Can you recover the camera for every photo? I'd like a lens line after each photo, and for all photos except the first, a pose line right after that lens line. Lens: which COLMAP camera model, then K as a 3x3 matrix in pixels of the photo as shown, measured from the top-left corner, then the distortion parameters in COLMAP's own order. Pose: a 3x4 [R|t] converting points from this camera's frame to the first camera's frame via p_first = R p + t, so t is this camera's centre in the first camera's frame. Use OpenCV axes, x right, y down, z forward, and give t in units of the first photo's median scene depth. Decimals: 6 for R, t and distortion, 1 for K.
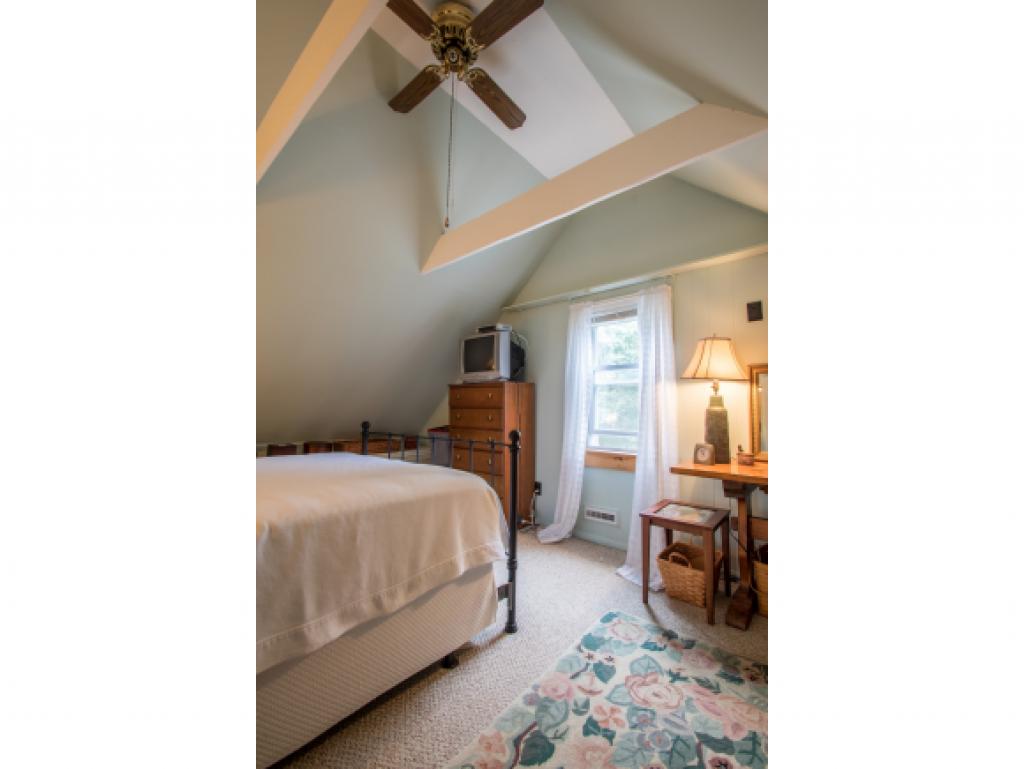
lens RADIAL K [[364.4, 0, 523.6], [0, 364.4, 378.5], [0, 0, 1]] dist [-0.018969, -0.000260]
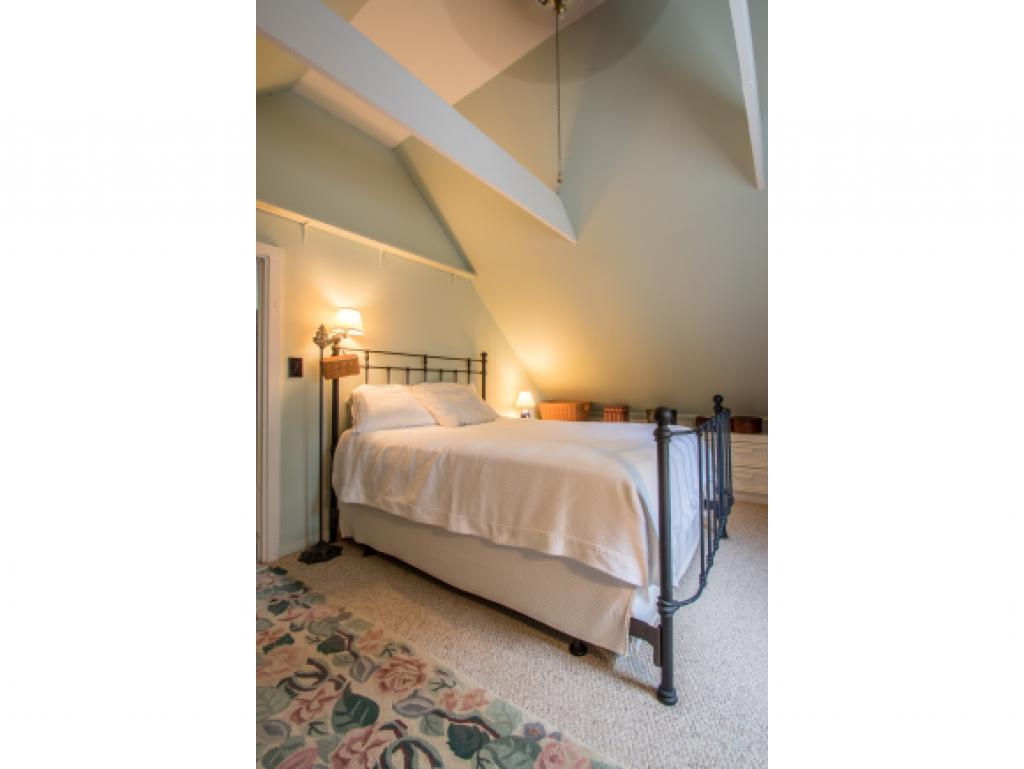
lens RADIAL K [[364.4, 0, 523.6], [0, 364.4, 378.5], [0, 0, 1]] dist [-0.018969, -0.000260]
pose [[0.085672, -0.020778, -0.996107, 0.521379], [0.091902, 0.995685, -0.012865, 0.061730], [0.992076, -0.090442, 0.087212, 0.599195]]
